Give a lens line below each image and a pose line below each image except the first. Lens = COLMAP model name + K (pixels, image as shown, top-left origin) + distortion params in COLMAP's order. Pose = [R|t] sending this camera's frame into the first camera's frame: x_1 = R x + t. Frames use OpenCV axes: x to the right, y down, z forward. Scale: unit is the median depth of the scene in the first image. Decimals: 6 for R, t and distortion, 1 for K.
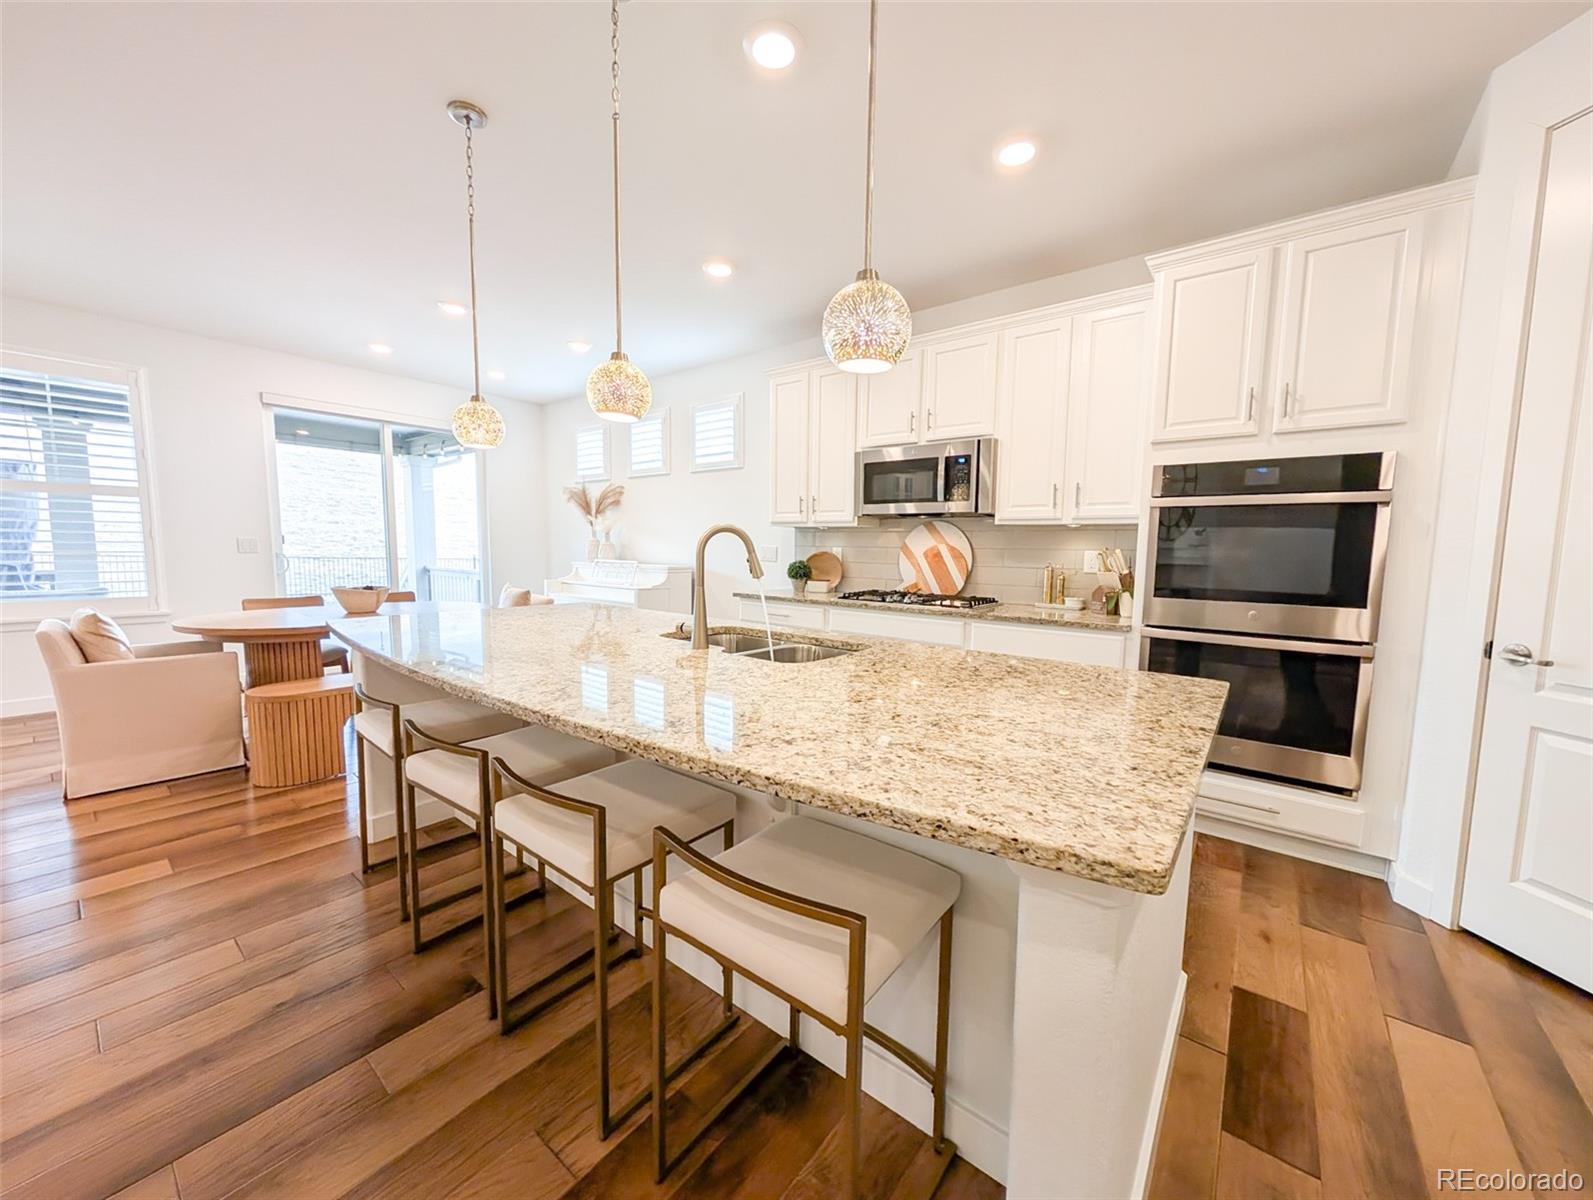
lens RADIAL K [[601.4, 0, 795.2], [0, 601.4, 604.9], [0, 0, 1]] dist [-0.002233, 0.000884]
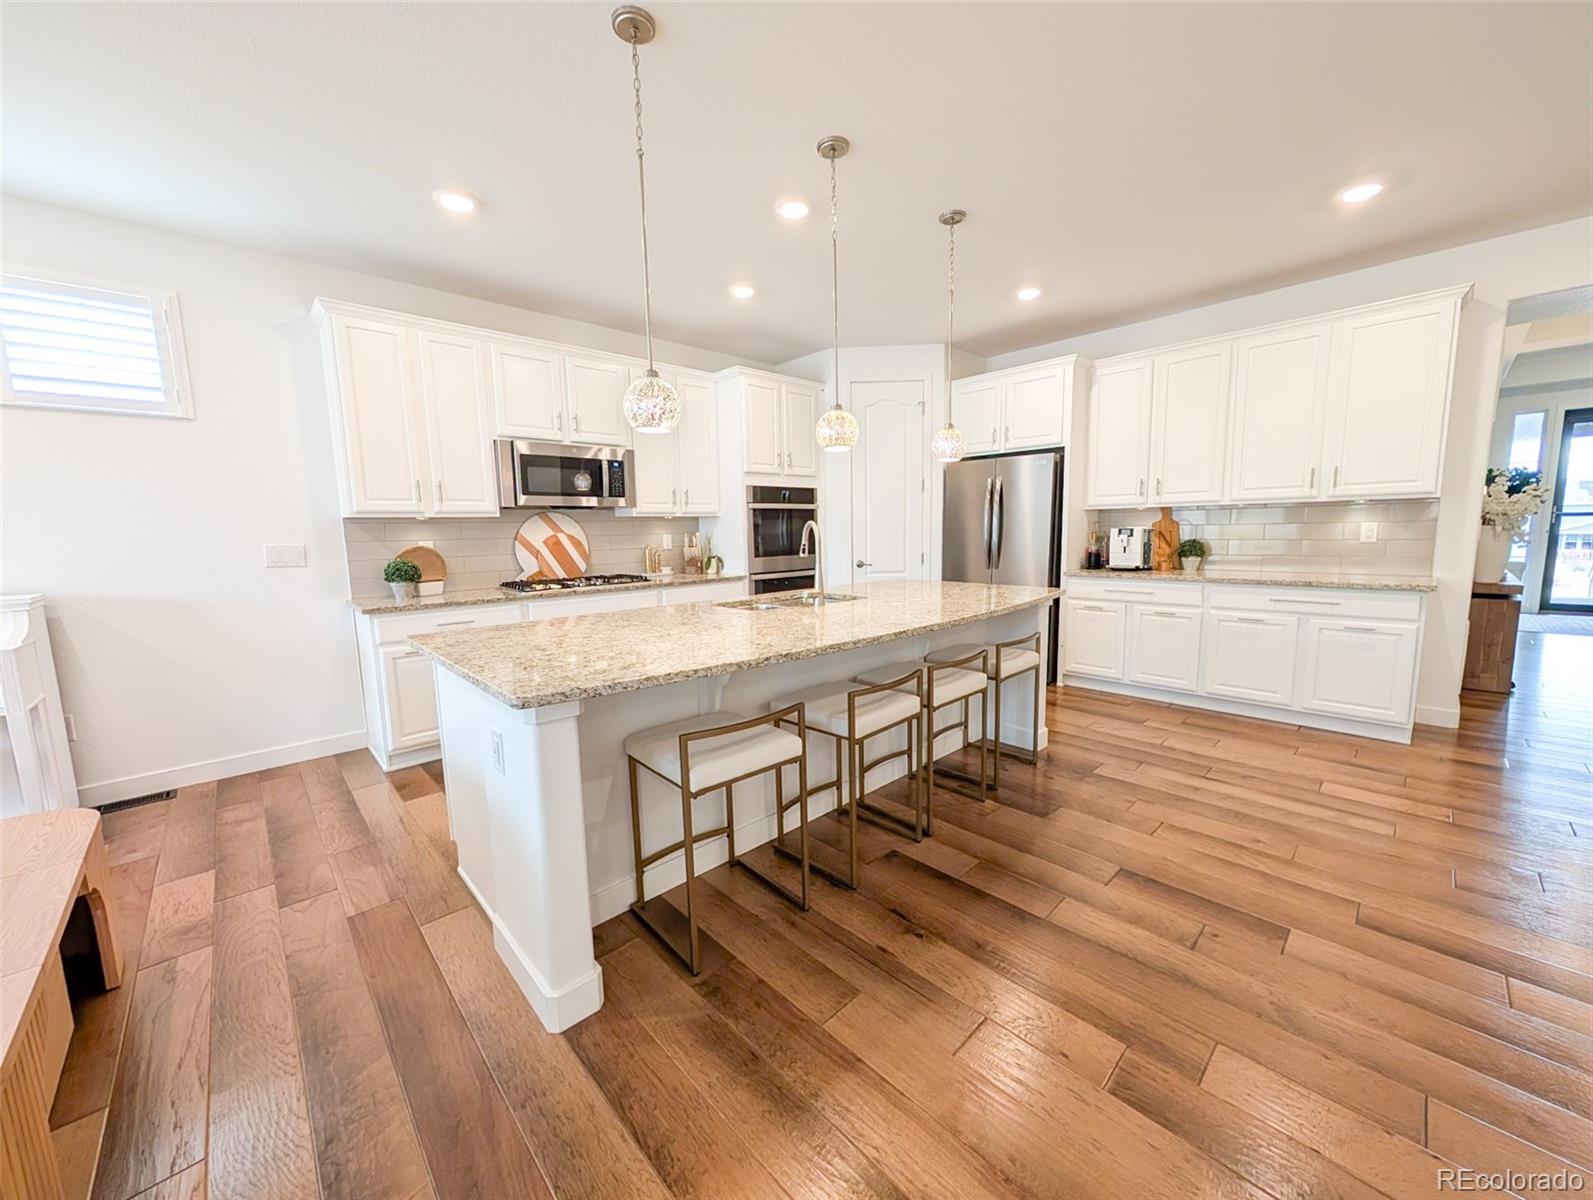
lens RADIAL K [[601.4, 0, 797.7], [0, 601.4, 604.5], [0, 0, 1]] dist [-0.002233, 0.000884]
pose [[0.141144, -0.146380, 0.979107, -1.047927], [0.116624, 0.984580, 0.130386, -0.084348], [-0.983096, 0.095784, 0.156039, 0.530859]]
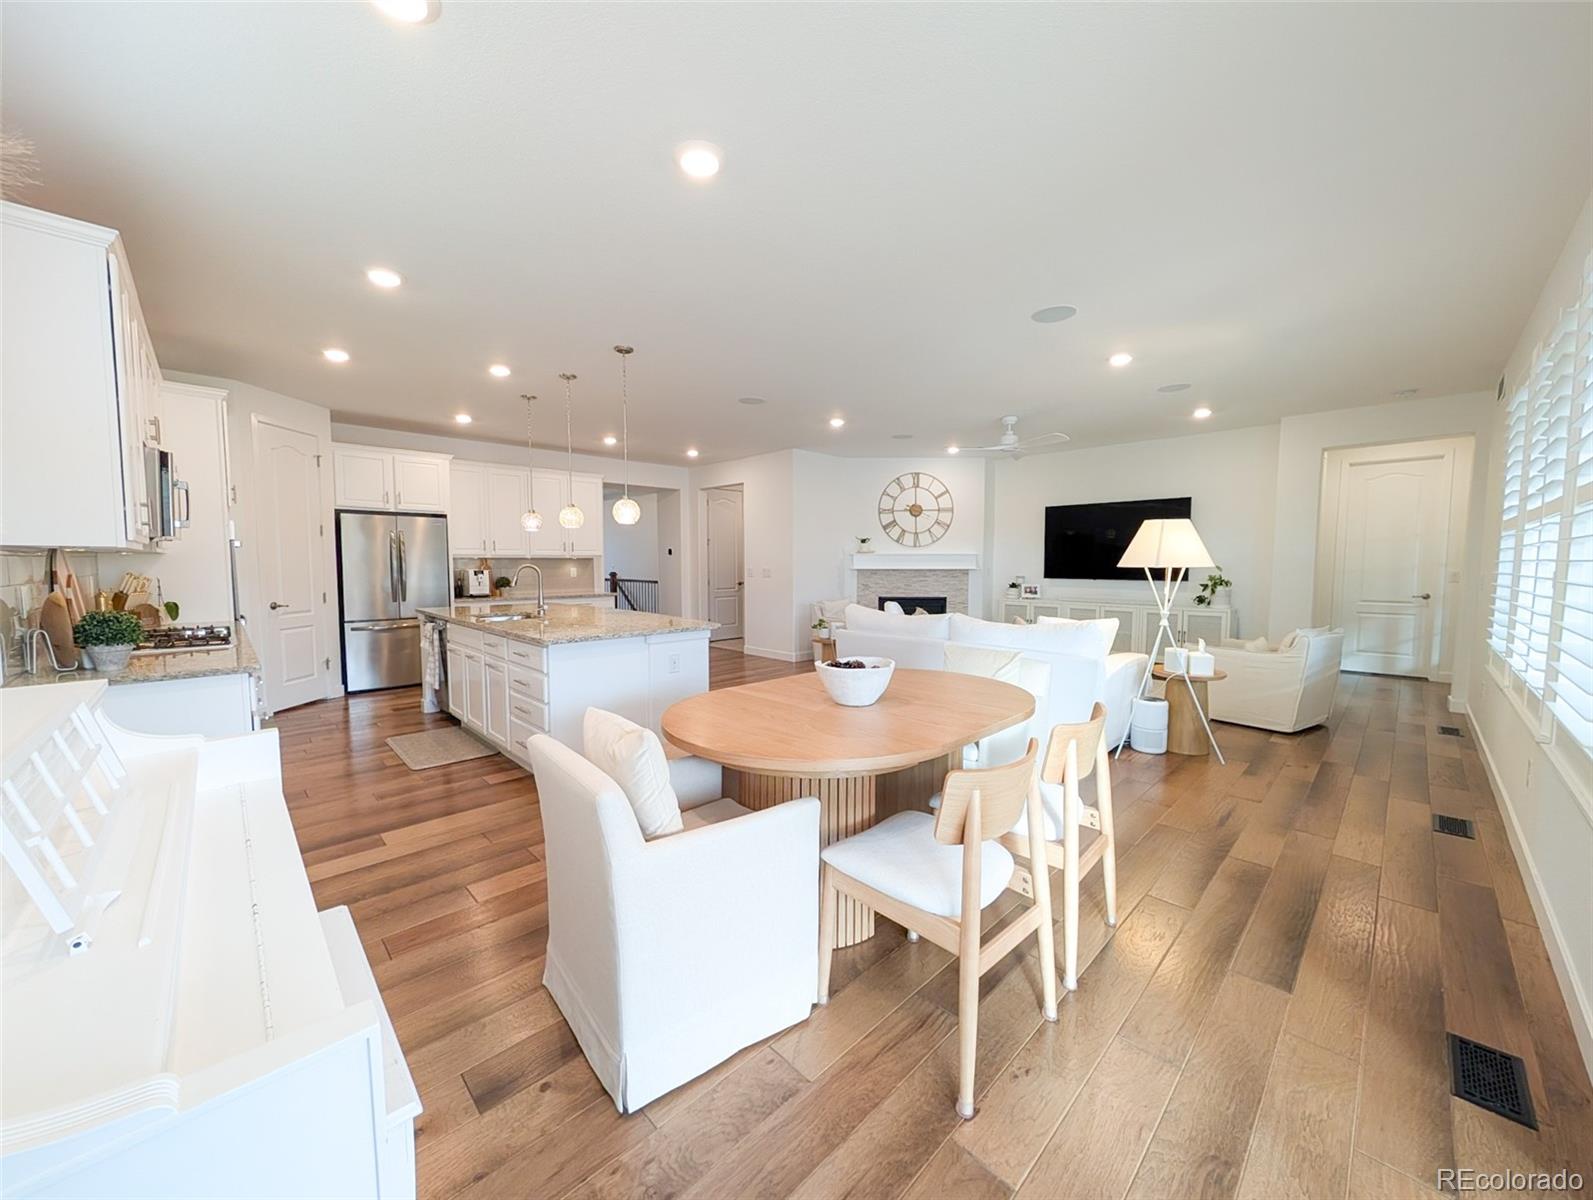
lens RADIAL K [[601.4, 0, 801.6], [0, 601.4, 601.2], [0, 0, 1]] dist [-0.002233, 0.000884]
pose [[-0.992275, -0.026560, 0.121179, -0.981654], [-0.006607, 0.986739, 0.162178, -0.251747], [-0.123879, 0.160125, -0.979293, 2.116276]]
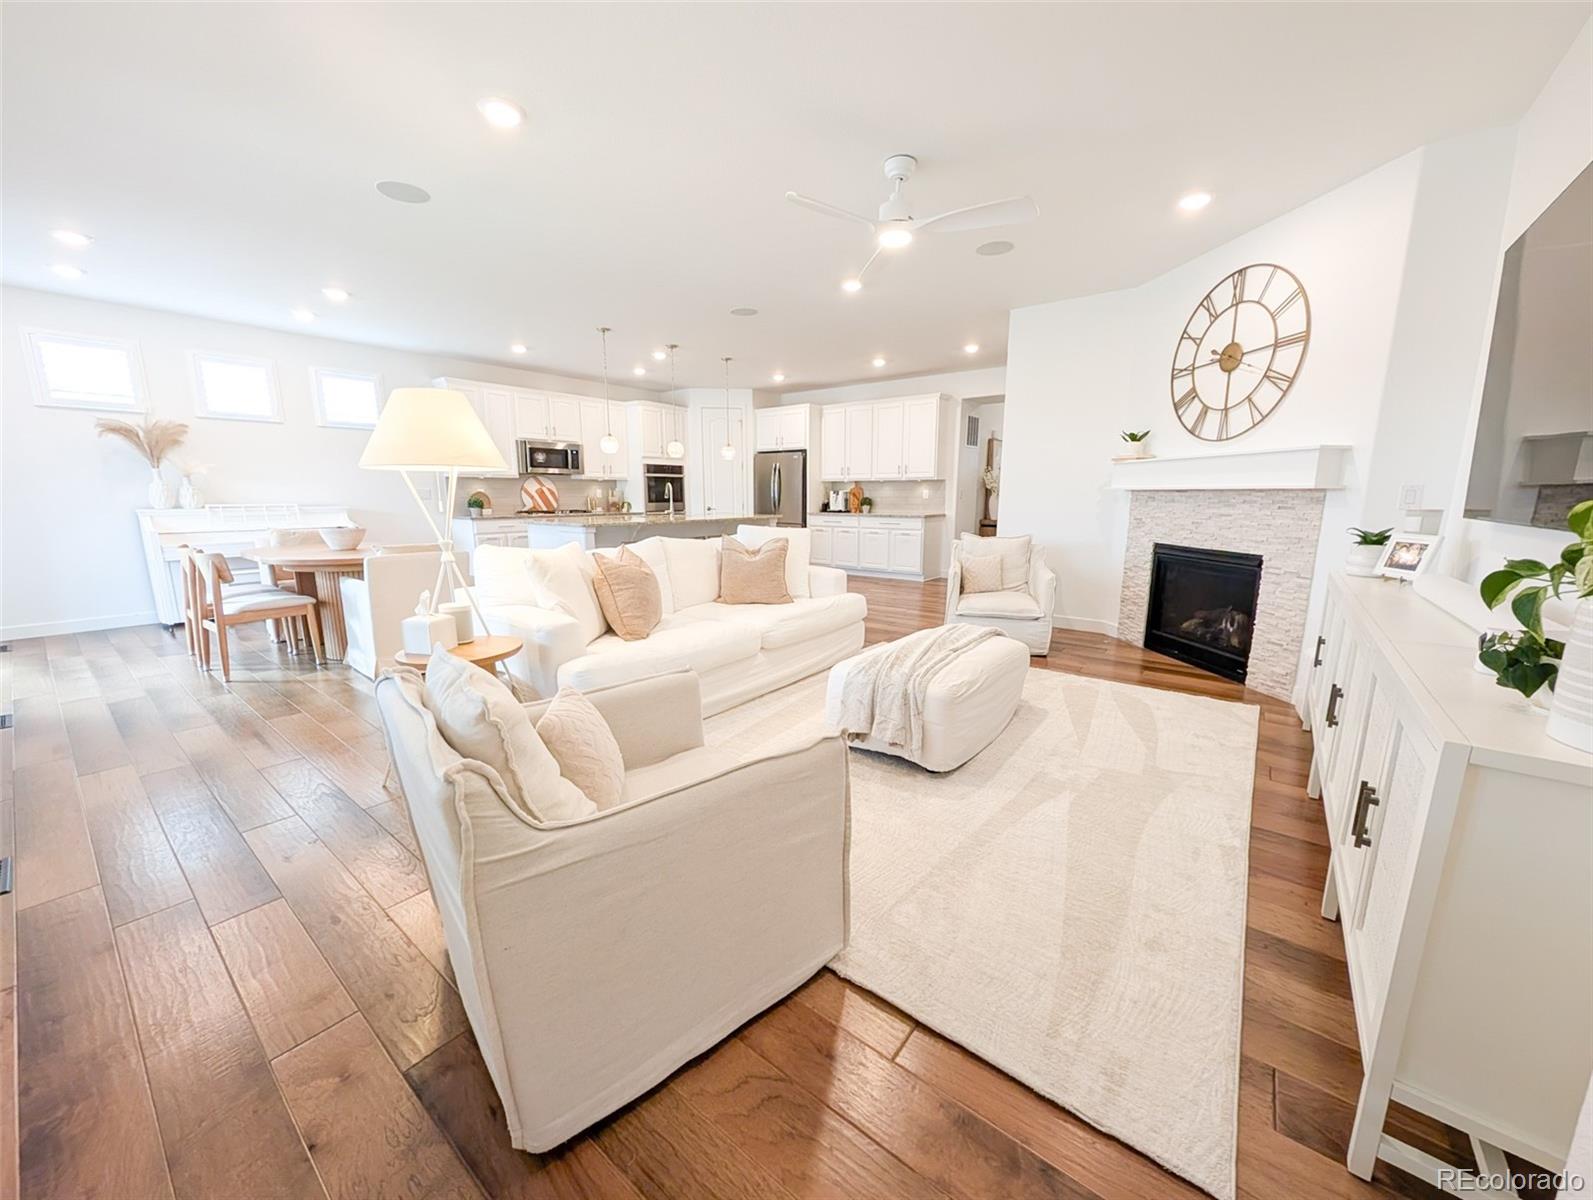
lens RADIAL K [[601.4, 0, 798.3], [0, 601.4, 606.6], [0, 0, 1]] dist [-0.002233, 0.000884]
pose [[-0.008801, -0.202944, 0.979151, -2.534621], [0.094112, 0.974674, 0.202862, -0.045233], [-0.995523, 0.093936, 0.010521, 0.152207]]
